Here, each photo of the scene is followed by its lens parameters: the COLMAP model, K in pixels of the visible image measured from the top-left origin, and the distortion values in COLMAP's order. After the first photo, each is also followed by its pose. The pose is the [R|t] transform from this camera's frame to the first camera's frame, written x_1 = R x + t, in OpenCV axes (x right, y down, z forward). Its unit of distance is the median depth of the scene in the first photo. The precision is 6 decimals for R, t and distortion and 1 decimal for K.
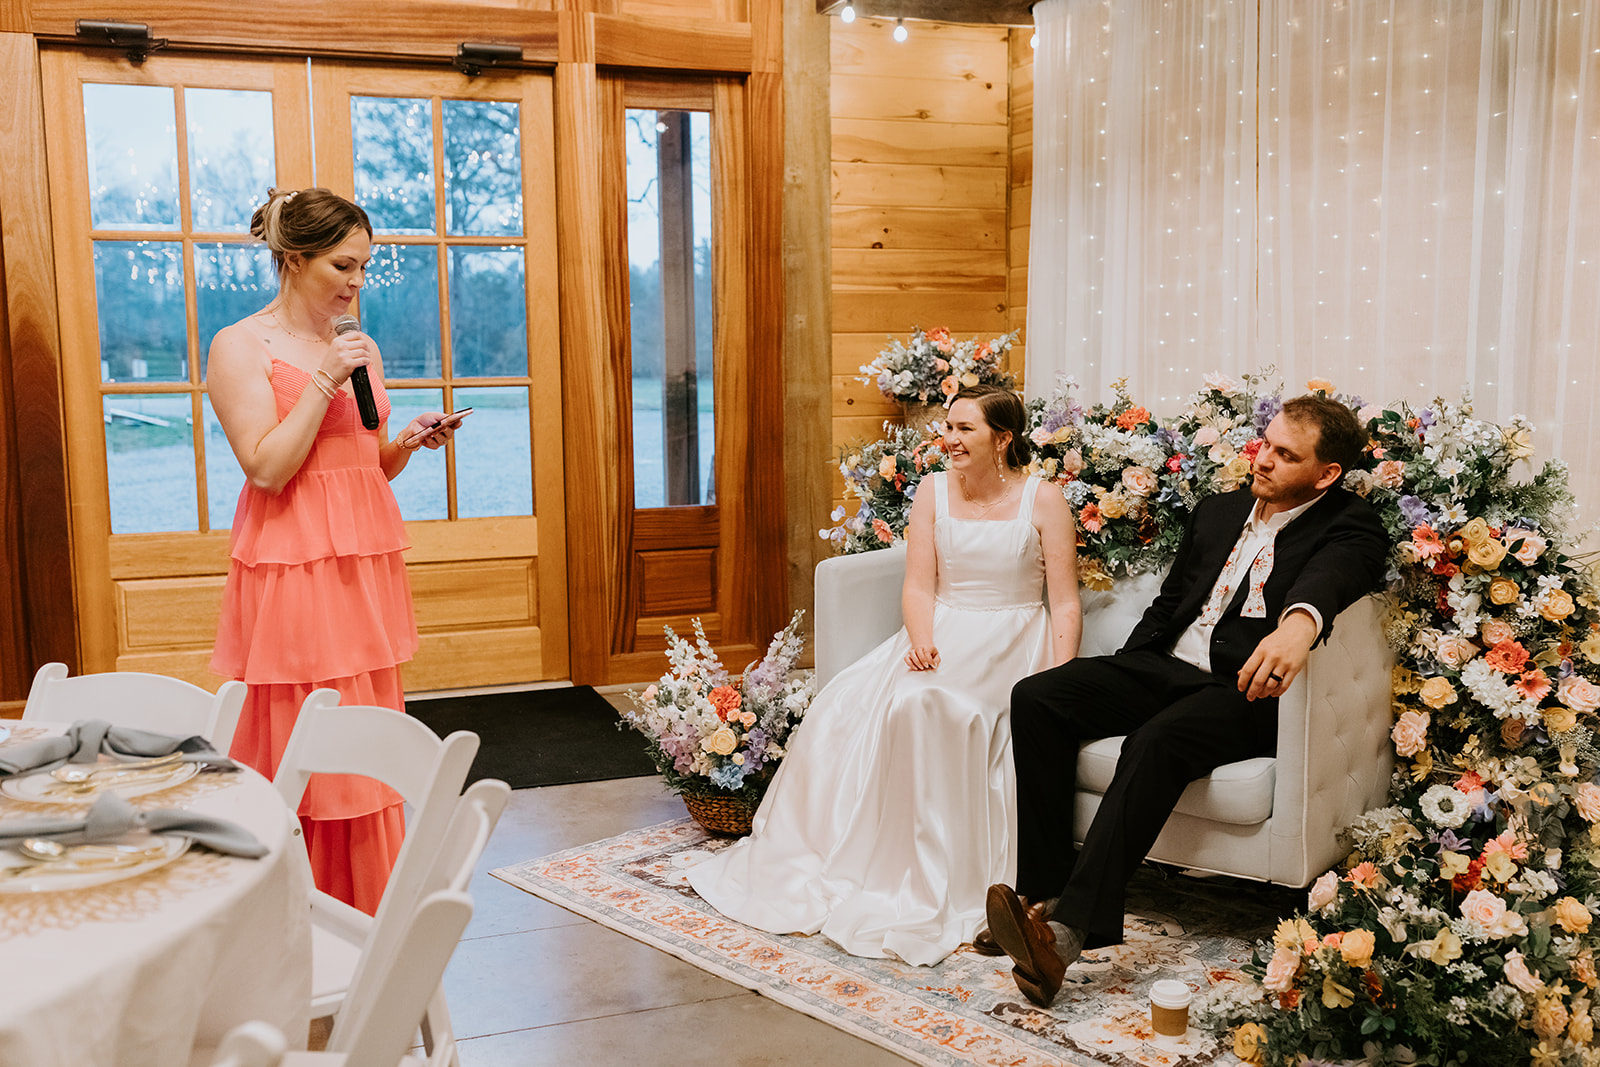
lens RADIAL K [[1541.5, 0, 795.9], [0, 1541.5, 541.0], [0, 0, 1]] dist [0.007441, 0.004942]
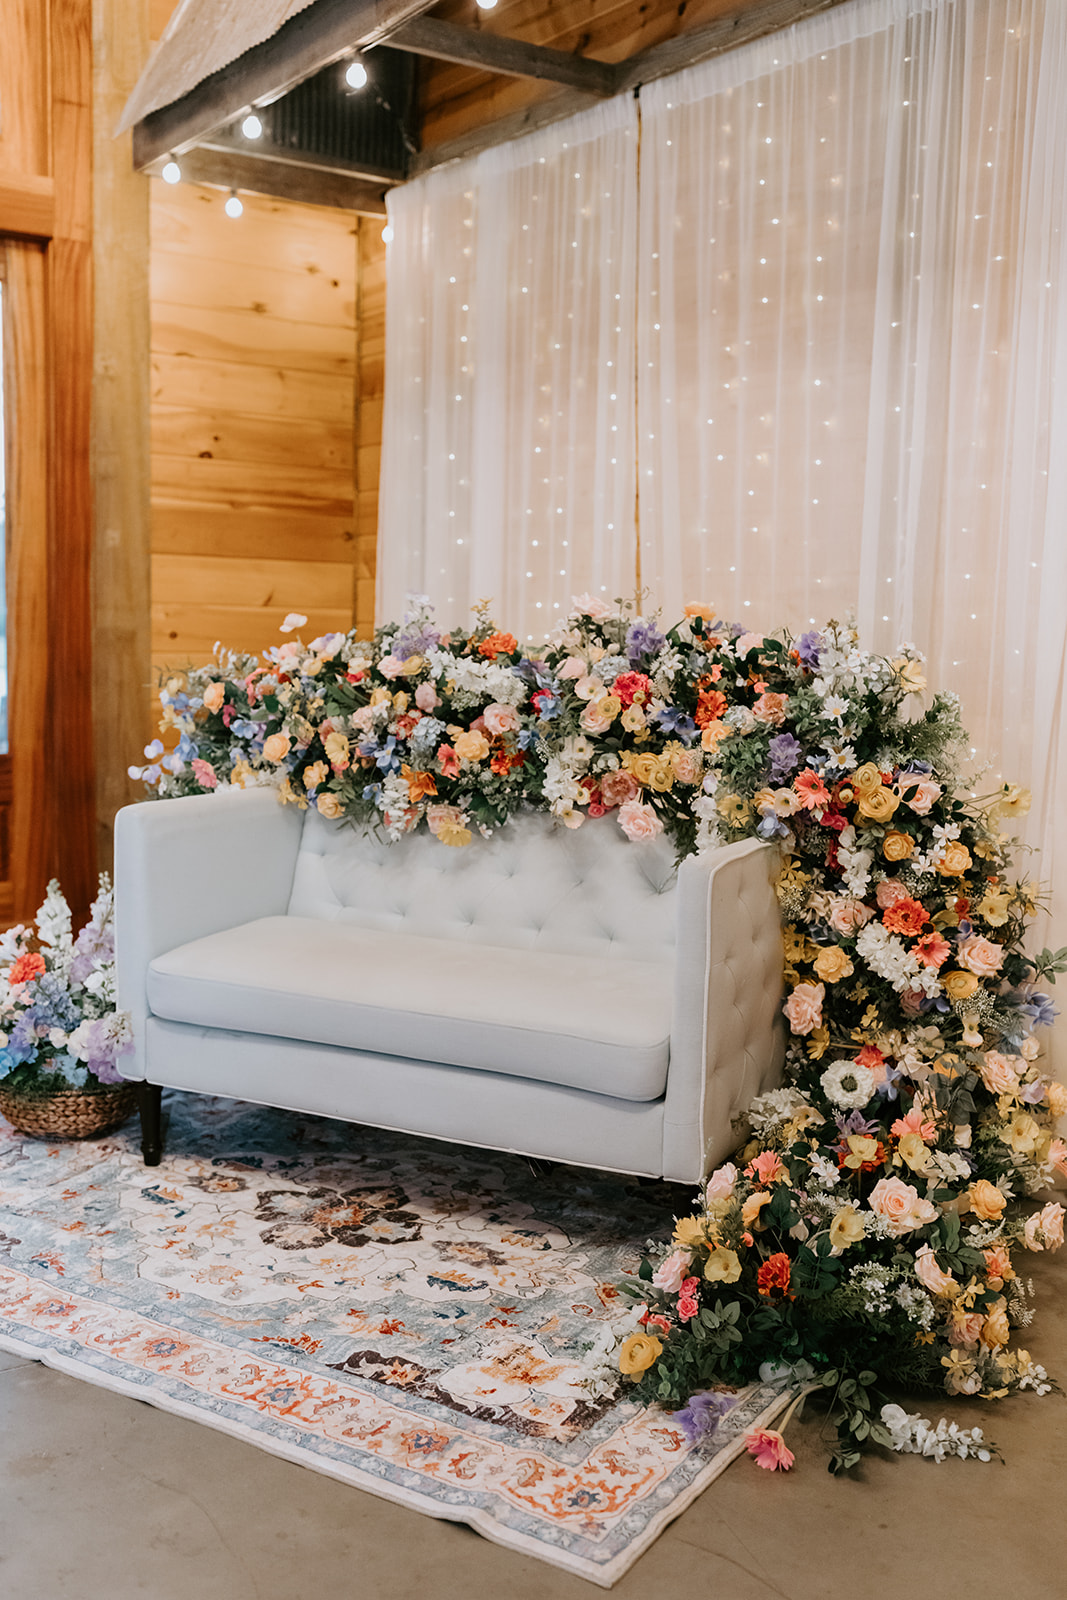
lens RADIAL K [[1615.5, 0, 533.5], [0, 1615.5, 800.0], [0, 0, 1]] dist [0.040320, -0.025867]
pose [[0.969387, 0.008129, 0.245405, 0.009799], [-0.005482, 0.999919, -0.011468, 0.011733], [-0.245478, 0.009771, 0.969353, 0.078681]]
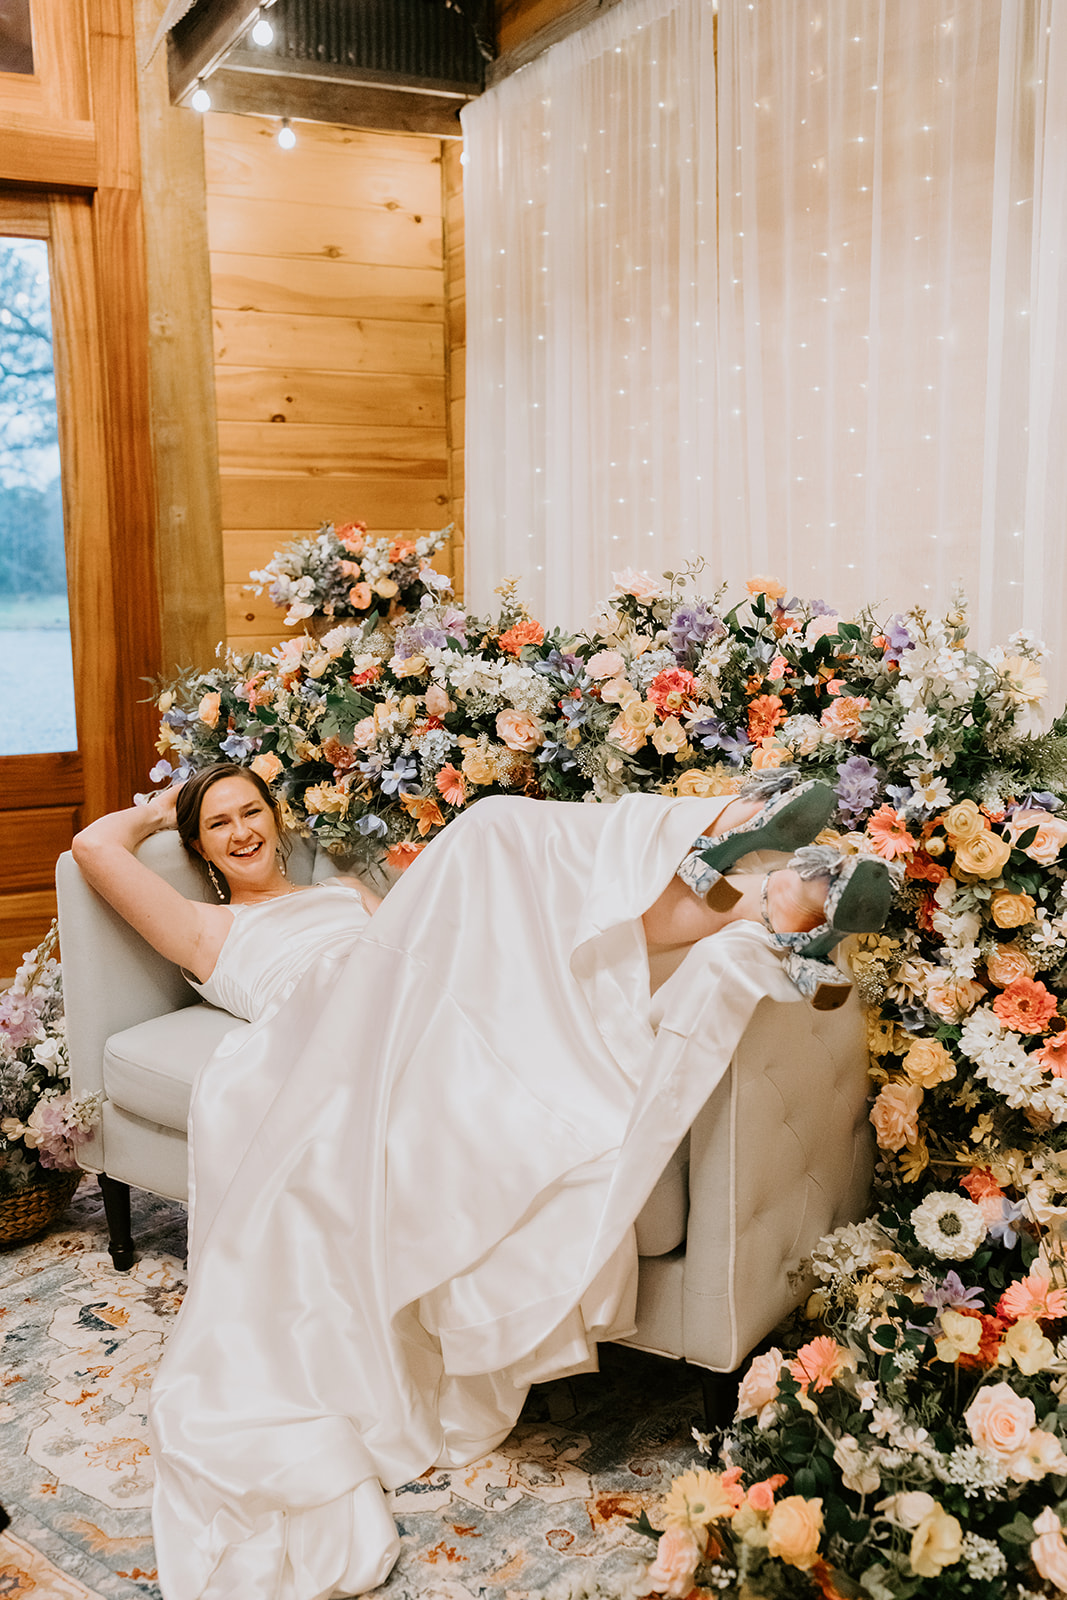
lens RADIAL K [[1541.5, 0, 539.7], [0, 1541.5, 805.5], [0, 0, 1]] dist [0.007441, 0.004942]
pose [[0.993342, -0.020482, 0.113367, 0.096387], [0.017089, 0.999379, 0.030823, -0.016200], [-0.113928, -0.028680, 0.993075, 0.202497]]
